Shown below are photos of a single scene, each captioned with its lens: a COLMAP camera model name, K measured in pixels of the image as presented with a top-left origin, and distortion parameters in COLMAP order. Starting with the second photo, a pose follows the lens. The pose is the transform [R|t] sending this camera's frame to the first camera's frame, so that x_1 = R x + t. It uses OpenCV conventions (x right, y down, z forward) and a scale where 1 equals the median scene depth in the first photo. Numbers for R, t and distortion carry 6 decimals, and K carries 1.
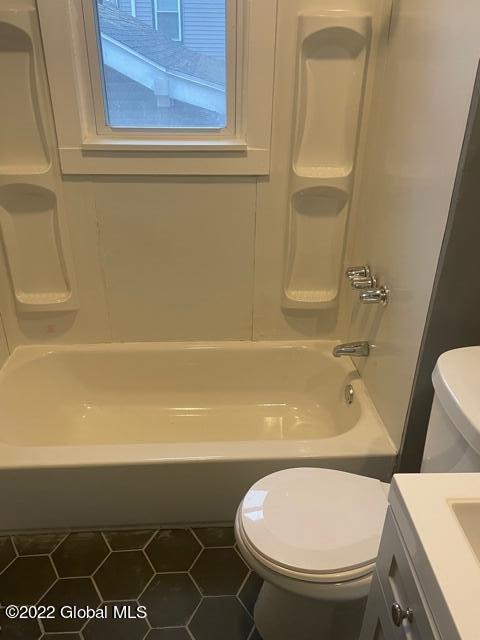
lens RADIAL K [[527.8, 0, 235.2], [0, 527.8, 322.7], [0, 0, 1]] dist [0.084936, -0.106305]
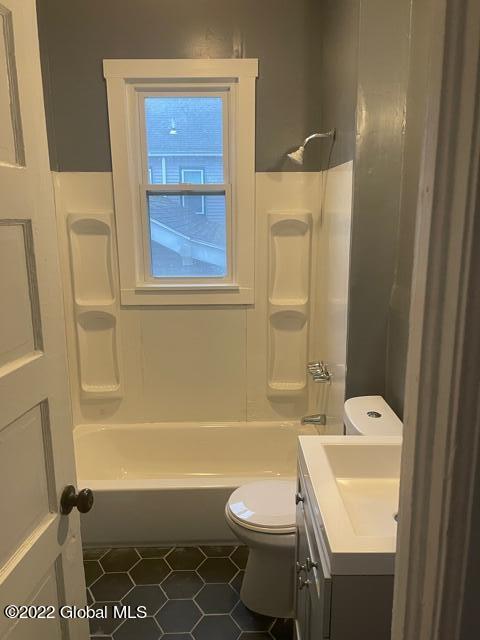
lens RADIAL K [[527.8, 0, 242.2], [0, 527.8, 319.7], [0, 0, 1]] dist [0.084936, -0.106305]
pose [[0.999673, -0.010933, -0.023103, 0.064067], [0.004106, 0.960850, -0.277040, 0.189059], [0.025227, 0.276854, 0.960581, -0.456771]]
